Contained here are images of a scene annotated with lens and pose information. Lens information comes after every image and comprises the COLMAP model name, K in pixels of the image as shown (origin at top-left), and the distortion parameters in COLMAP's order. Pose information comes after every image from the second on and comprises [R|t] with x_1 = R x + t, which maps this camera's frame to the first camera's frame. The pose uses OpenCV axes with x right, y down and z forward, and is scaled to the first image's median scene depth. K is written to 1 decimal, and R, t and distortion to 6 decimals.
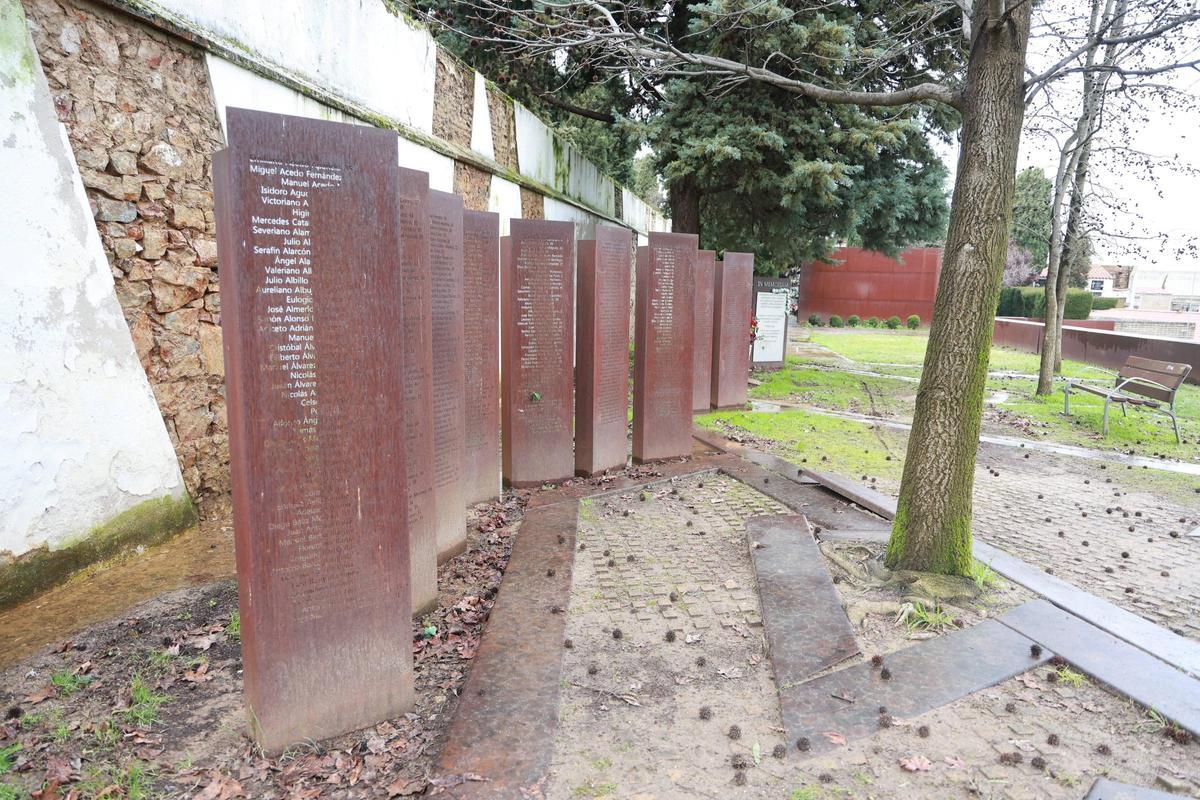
lens RADIAL K [[801.4, 0, 604.7], [0, 801.4, 406.8], [0, 0, 1]] dist [0.000485, 0.001483]
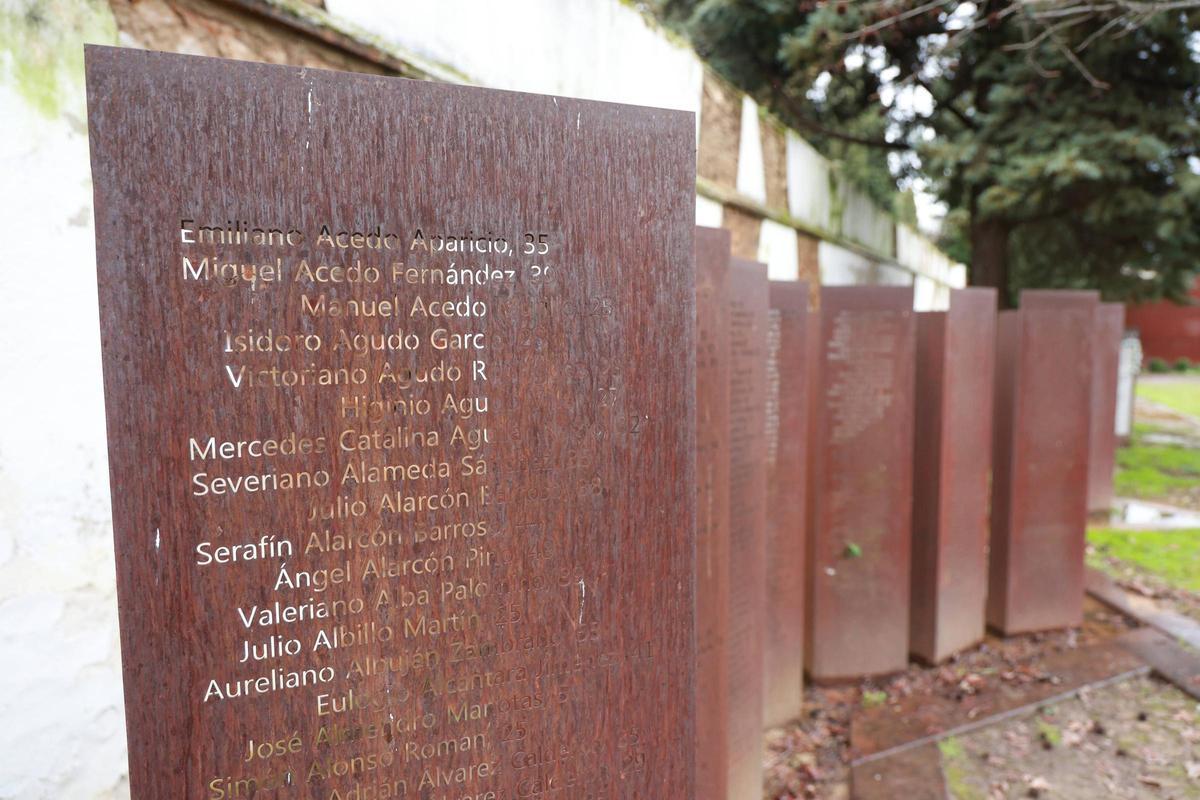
lens RADIAL K [[801.4, 0, 600.8], [0, 801.4, 400.5], [0, 0, 1]] dist [0.000485, 0.001483]
pose [[0.953934, 0.007394, -0.299926, -0.106435], [-0.024911, 0.998196, -0.054623, -0.114904], [0.298982, 0.059578, 0.952397, 0.373835]]
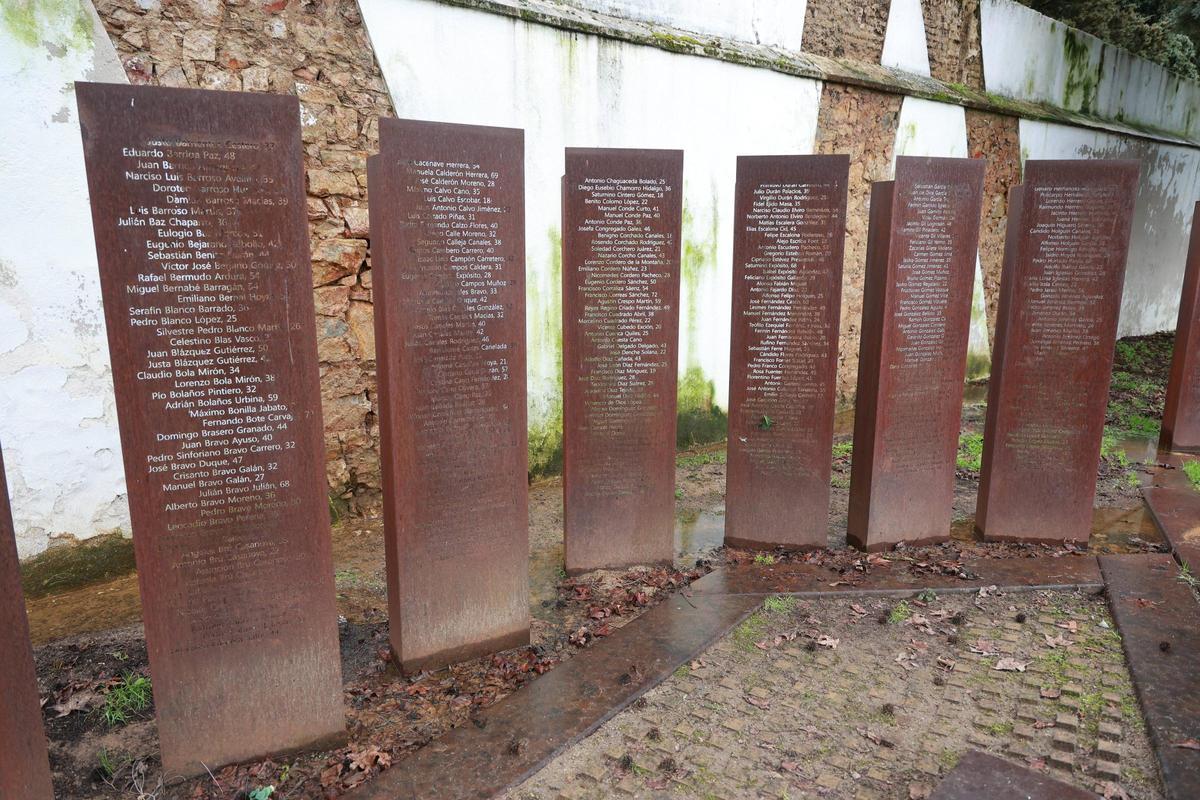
lens RADIAL K [[801.4, 0, 597.1], [0, 801.4, 402.6], [0, 0, 1]] dist [0.000485, 0.001483]
pose [[0.773186, 0.117936, -0.623117, 0.273666], [-0.083181, 0.992927, 0.084715, -0.090989], [0.628700, -0.013669, 0.777528, 0.470999]]
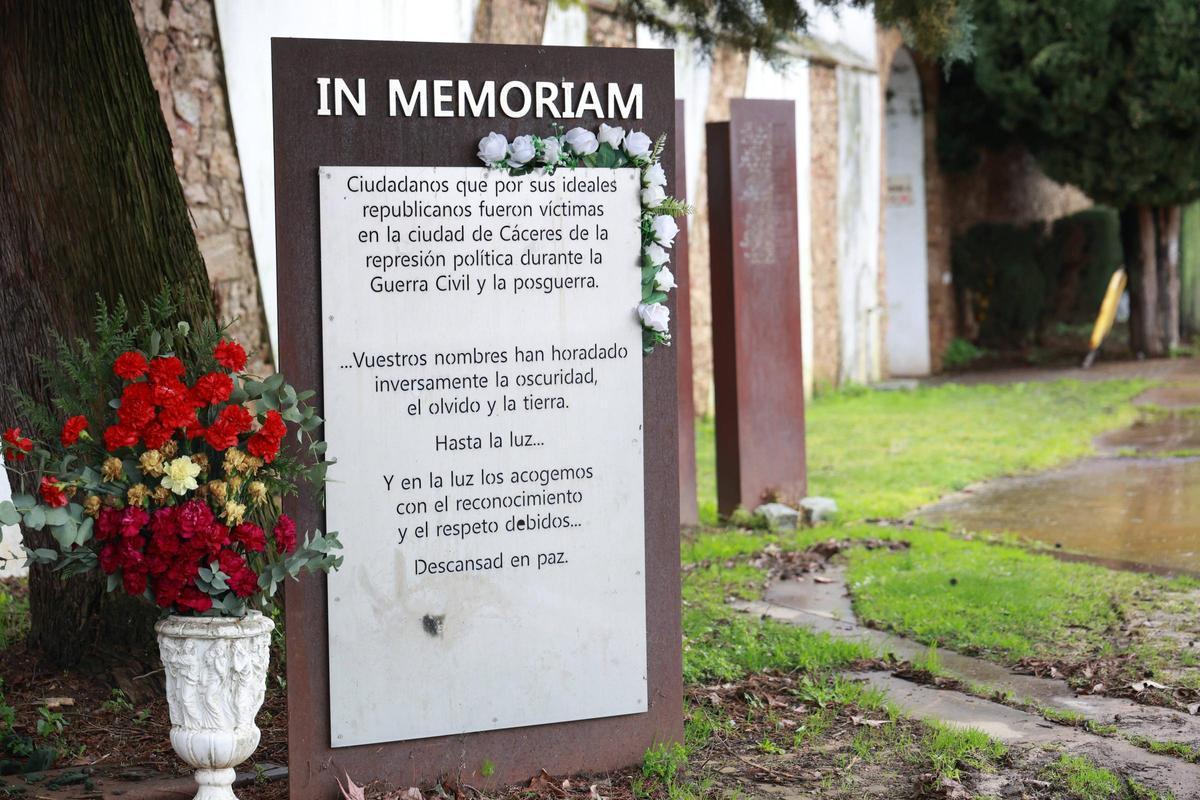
lens RADIAL K [[2384.3, 0, 592.9], [0, 2384.3, 394.2], [0, 0, 1]] dist [0.095178, 0.000000]
pose [[0.987458, -0.047466, -0.150577, 0.907463], [0.034181, 0.995390, -0.089617, -0.243934], [0.154137, 0.083346, 0.984528, 2.115593]]
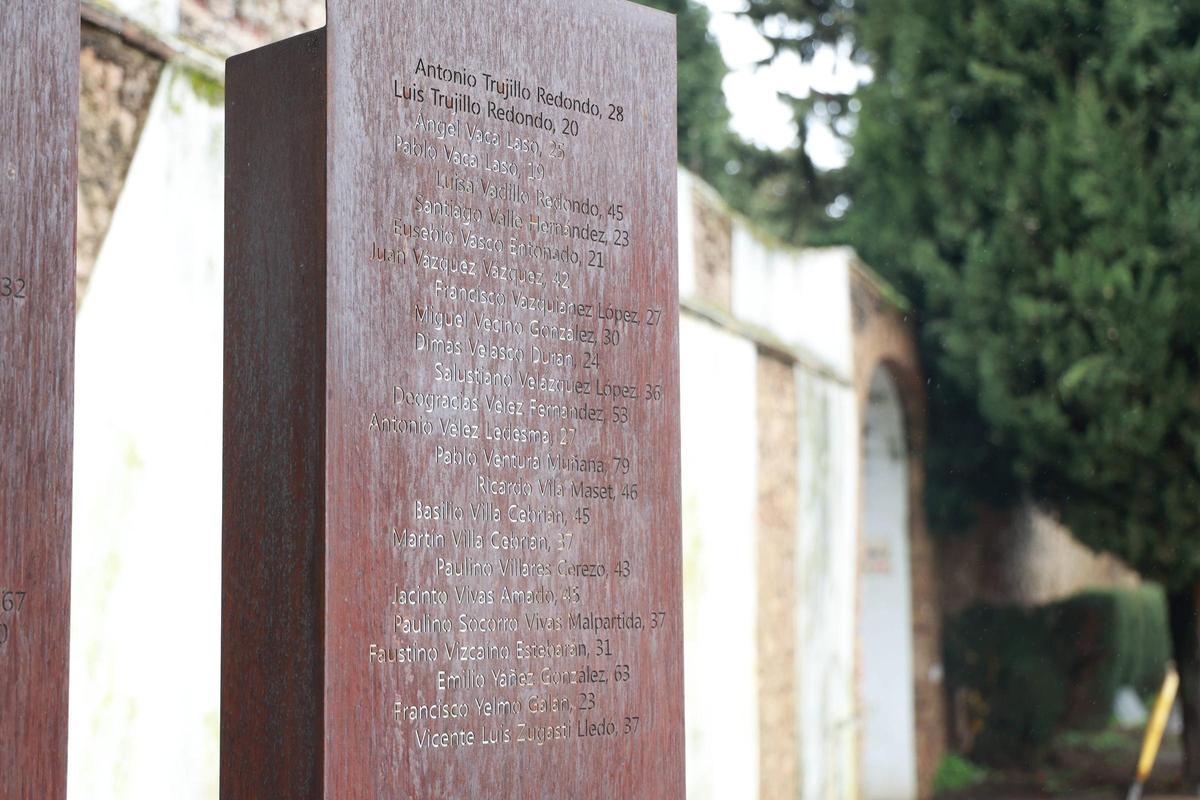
lens RADIAL K [[2041.2, 0, 600.1], [0, 2041.2, 394.4], [0, 0, 1]] dist [0.080069, 0.000000]
pose [[0.990362, -0.047189, -0.130213, 0.792880], [0.012318, 0.966452, -0.256552, -0.567304], [0.137952, 0.252476, 0.957719, 4.211197]]
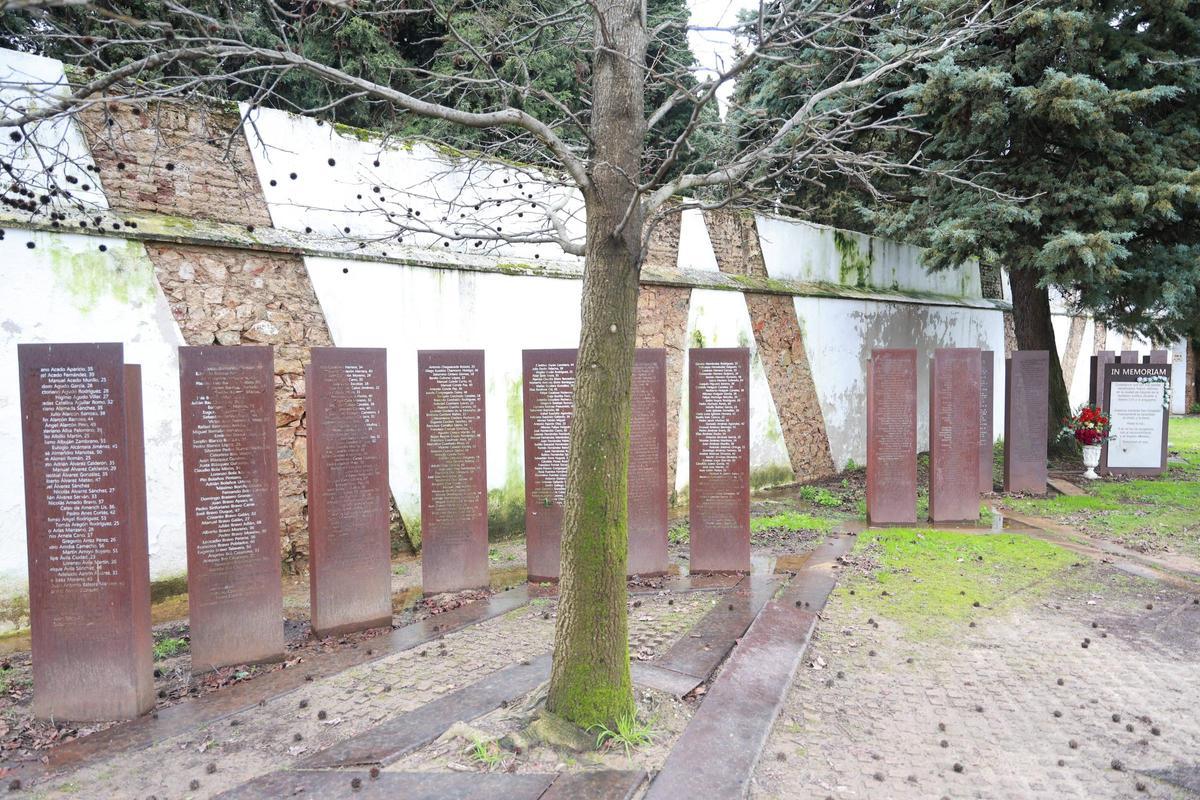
lens RADIAL K [[801.4, 0, 606.9], [0, 801.4, 403.0], [0, 0, 1]] dist [0.000485, 0.001483]
pose [[0.815494, -0.000866, -0.578764, 0.784330], [-0.057830, 0.994872, -0.082973, -0.077174], [0.575869, 0.101134, 0.811263, 0.139284]]
